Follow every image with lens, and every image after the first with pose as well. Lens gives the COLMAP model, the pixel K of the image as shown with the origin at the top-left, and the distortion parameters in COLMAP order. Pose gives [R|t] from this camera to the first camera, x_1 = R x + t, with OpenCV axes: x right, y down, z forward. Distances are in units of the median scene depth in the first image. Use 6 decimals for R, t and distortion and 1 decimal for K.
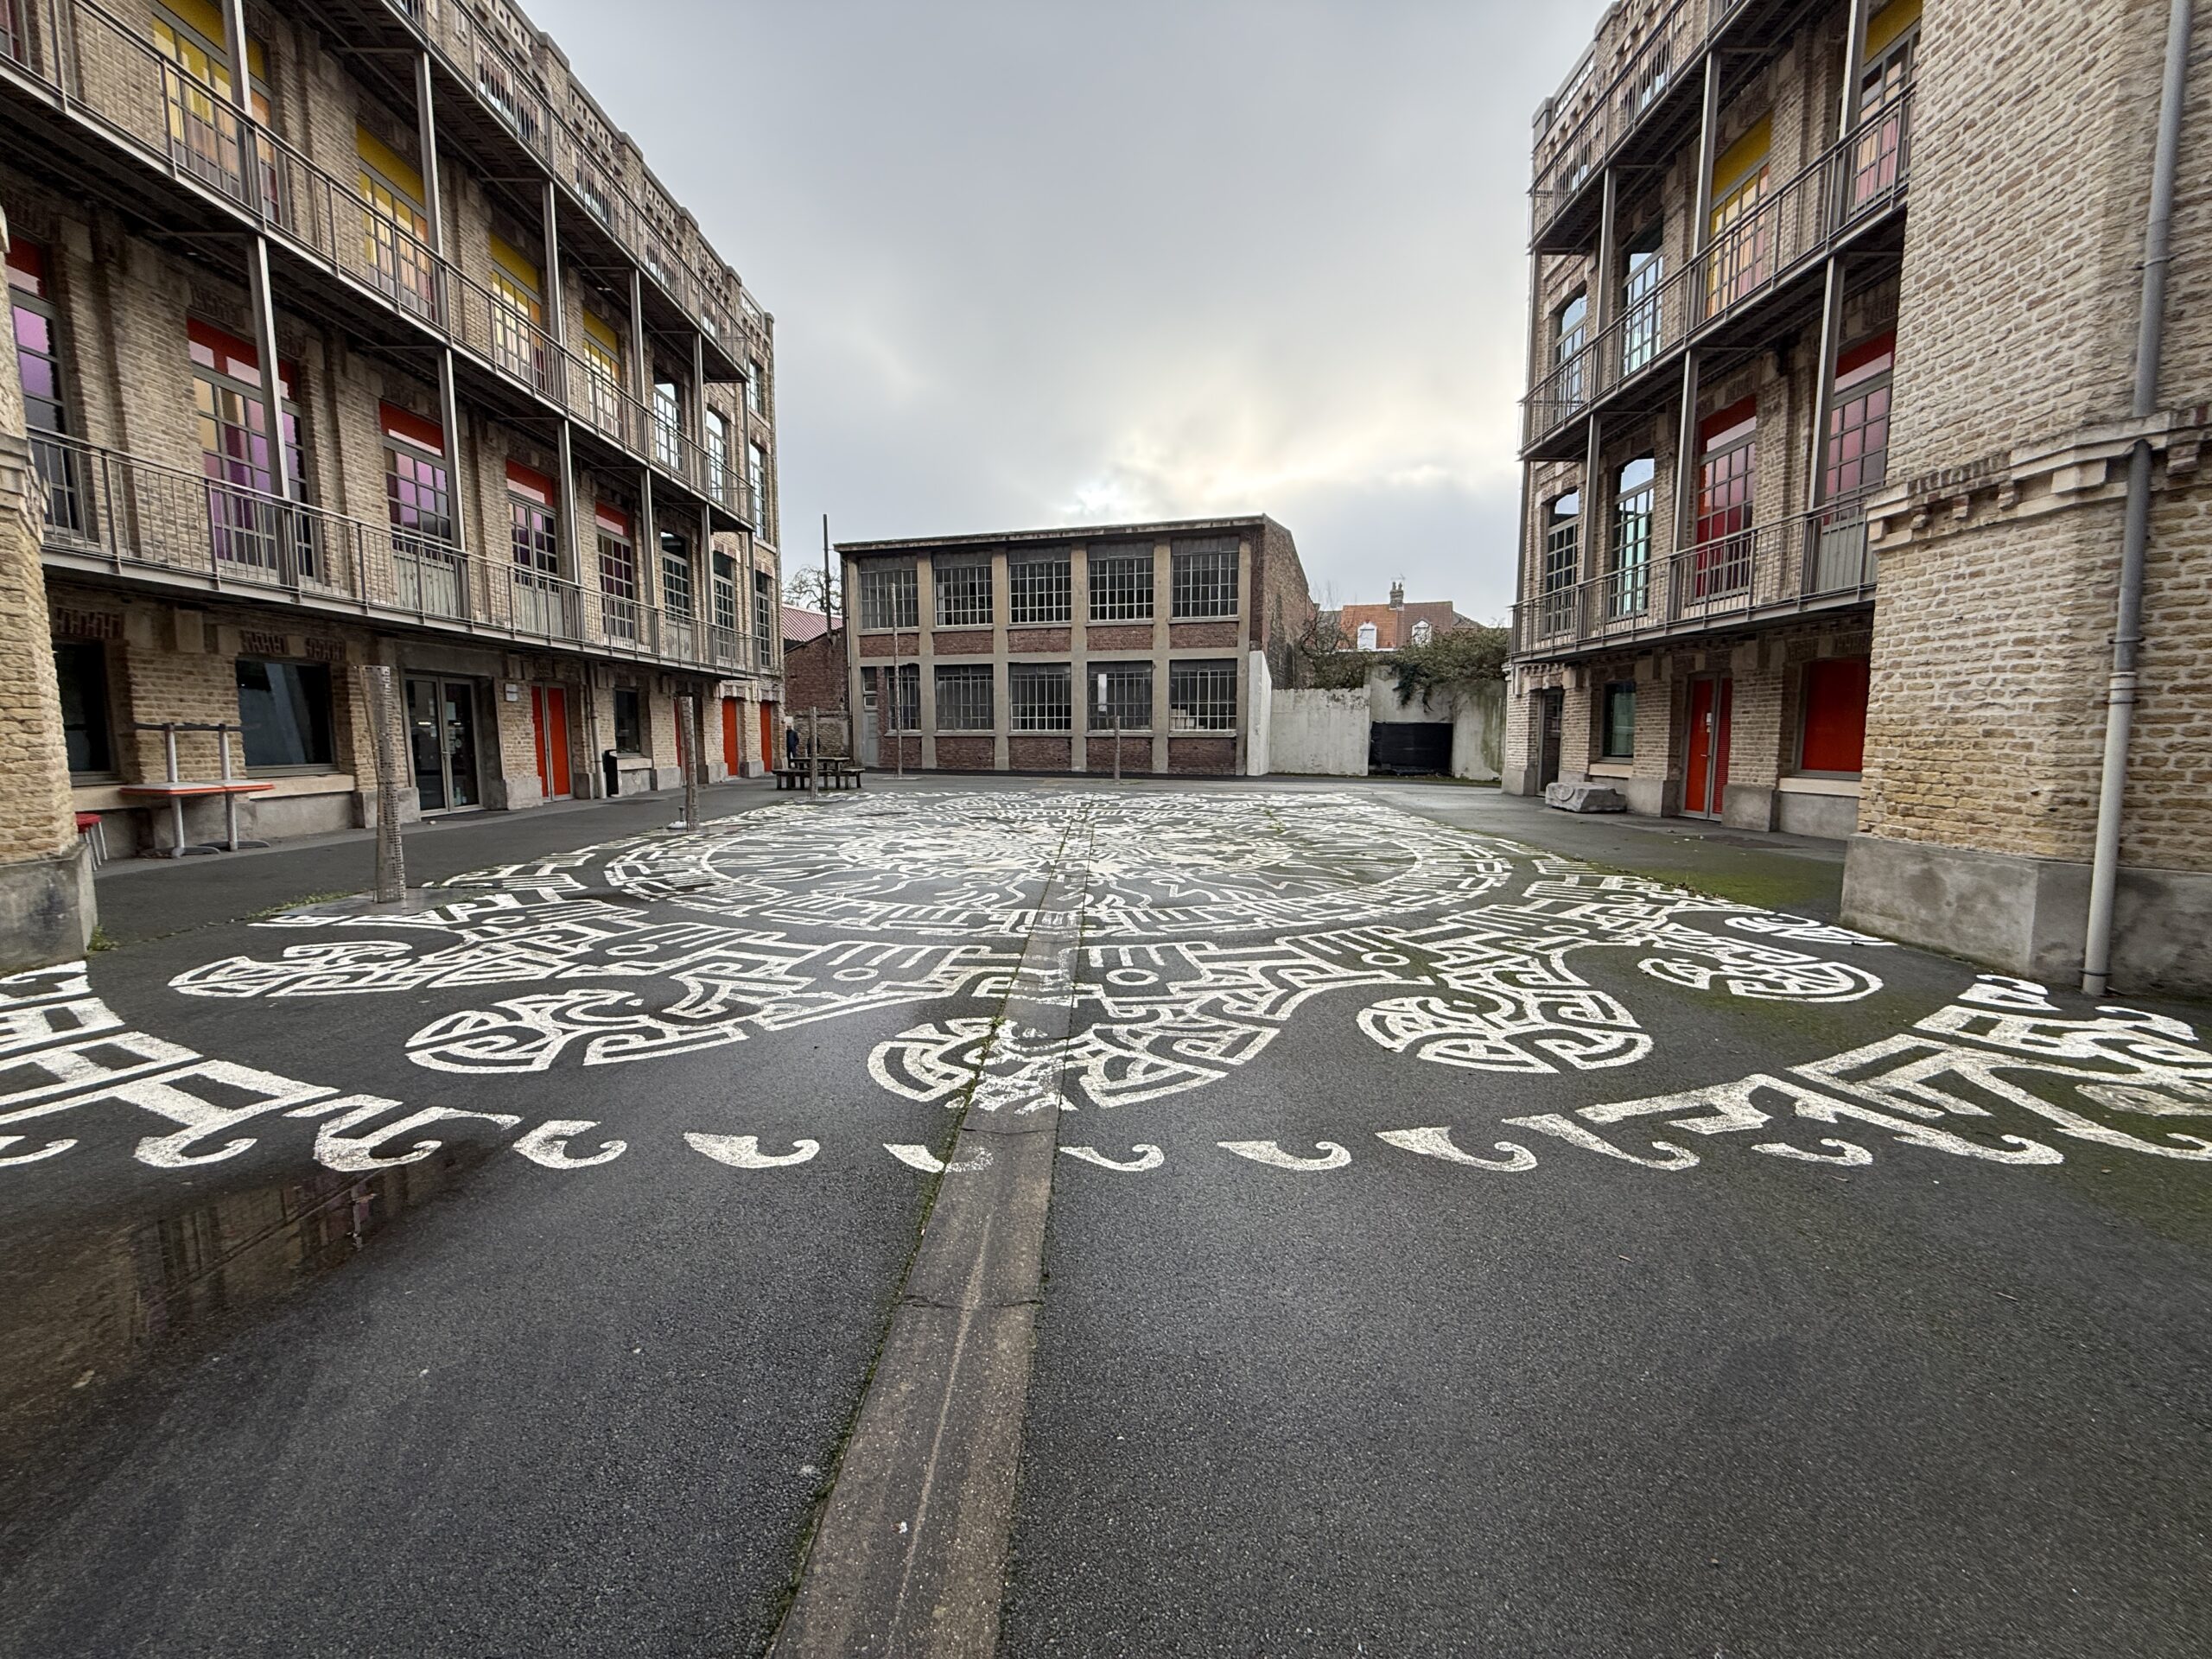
lens RADIAL K [[883.3, 0, 1107.4], [0, 883.3, 827.2], [0, 0, 1]] dist [-0.000905, 0.000174]
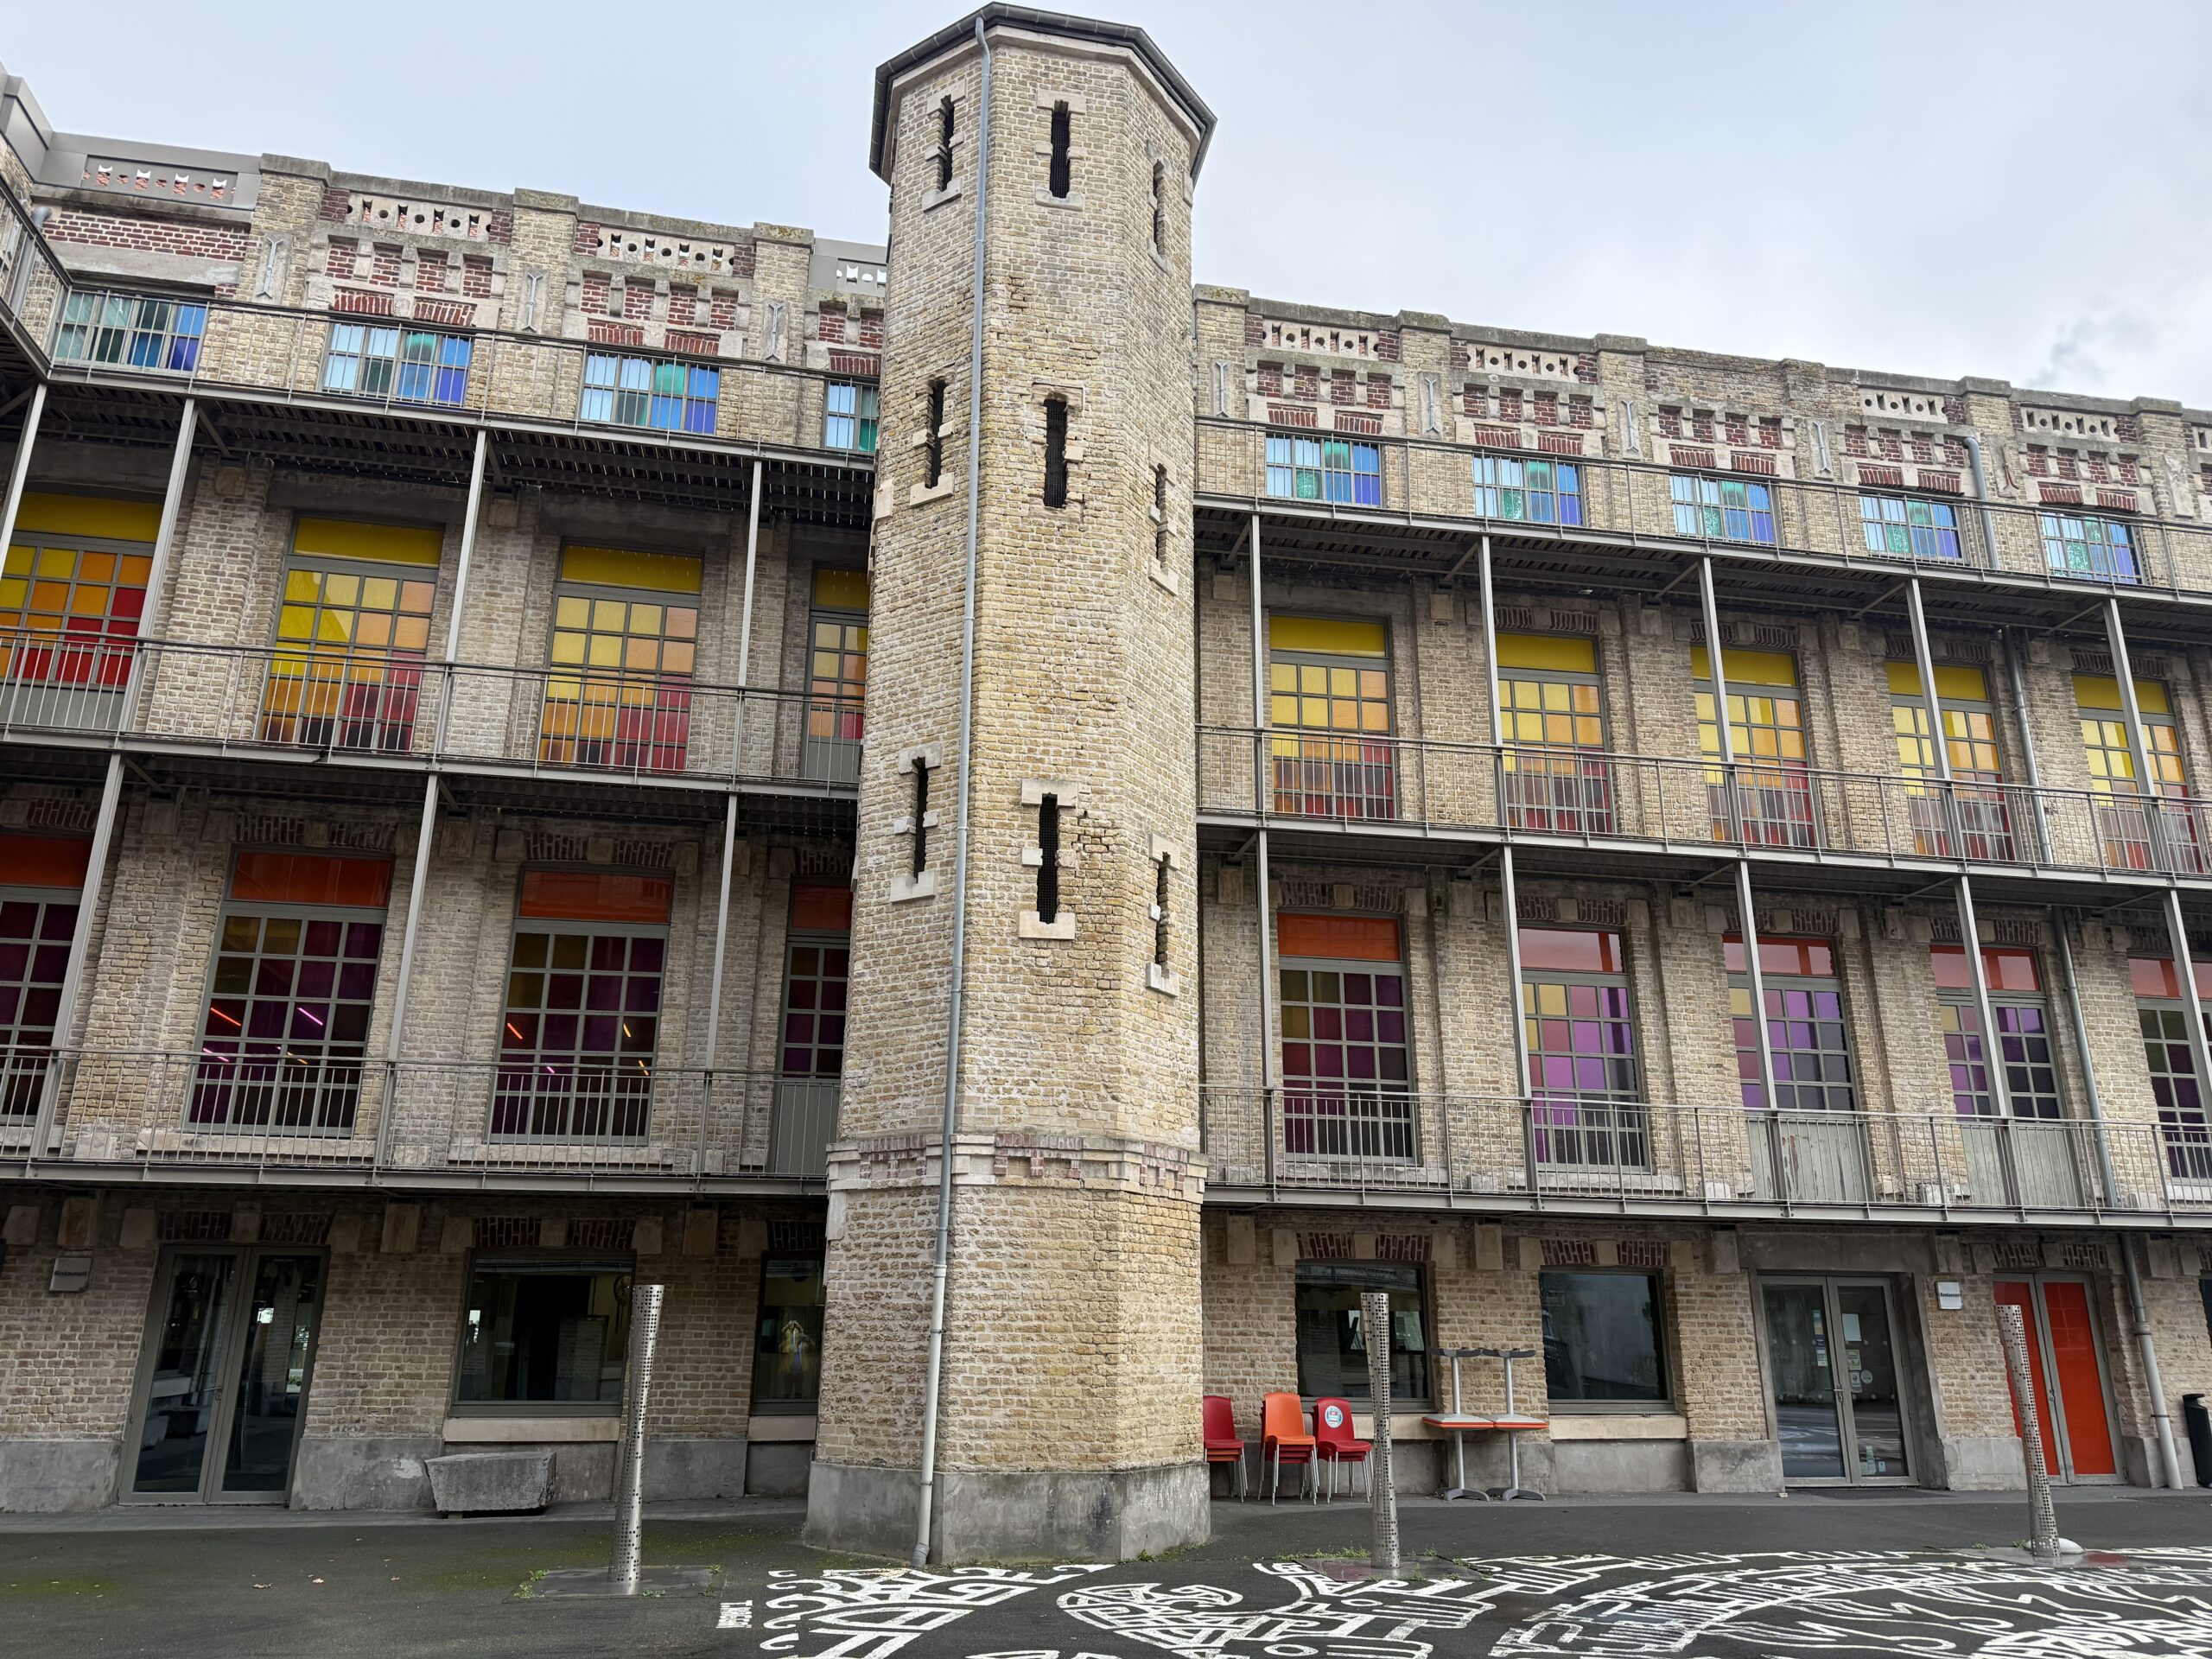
lens RADIAL K [[1553.1, 0, 1105.9], [0, 1553.1, 831.9], [0, 0, 1]] dist [-0.004525, -0.009062]
pose [[0.160625, -0.299090, -0.940609, 0.497040], [-0.115160, 0.940795, -0.318815, -0.050374], [0.980274, 0.159530, 0.116672, 0.266570]]
